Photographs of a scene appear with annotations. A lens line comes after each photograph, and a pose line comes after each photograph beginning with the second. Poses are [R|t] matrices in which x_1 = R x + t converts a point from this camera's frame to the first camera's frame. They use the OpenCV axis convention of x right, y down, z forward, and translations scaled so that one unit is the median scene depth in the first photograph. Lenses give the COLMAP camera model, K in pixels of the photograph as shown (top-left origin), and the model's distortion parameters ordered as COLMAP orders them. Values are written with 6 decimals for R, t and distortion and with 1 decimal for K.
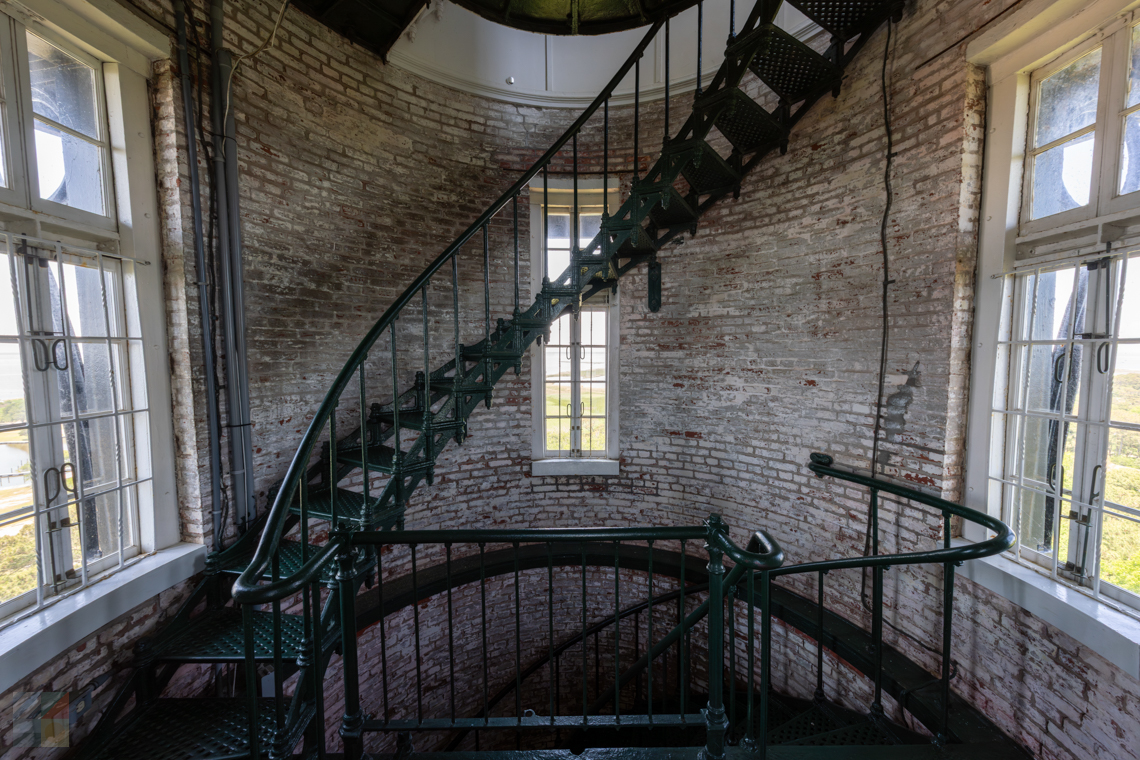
lens RADIAL K [[392.3, 0, 578.7], [0, 392.3, 372.6], [0, 0, 1]] dist [-0.000466, -0.000026]
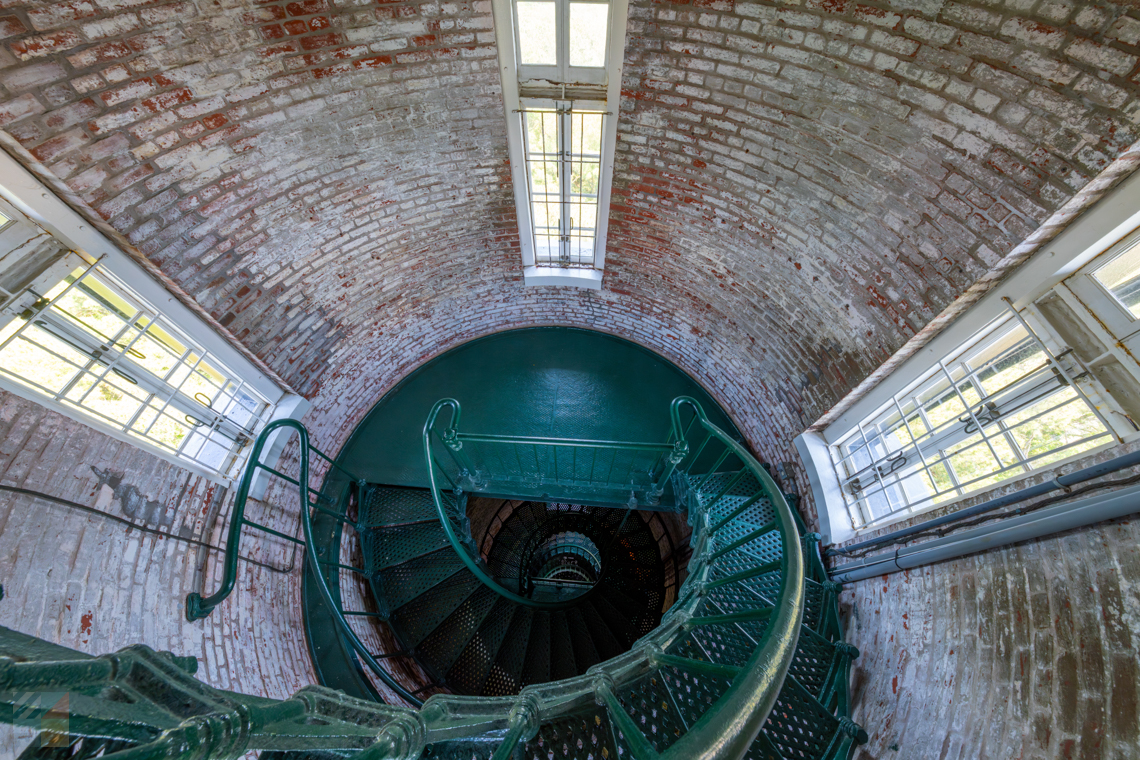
lens RADIAL K [[392.3, 0, 573.8], [0, 392.3, 382.4], [0, 0, 1]] dist [-0.000466, -0.000026]
pose [[-0.996138, -0.075004, 0.045637, -0.143134], [0.002703, 0.493359, 0.869822, -0.761298], [-0.087756, 0.866586, -0.491251, 1.077351]]
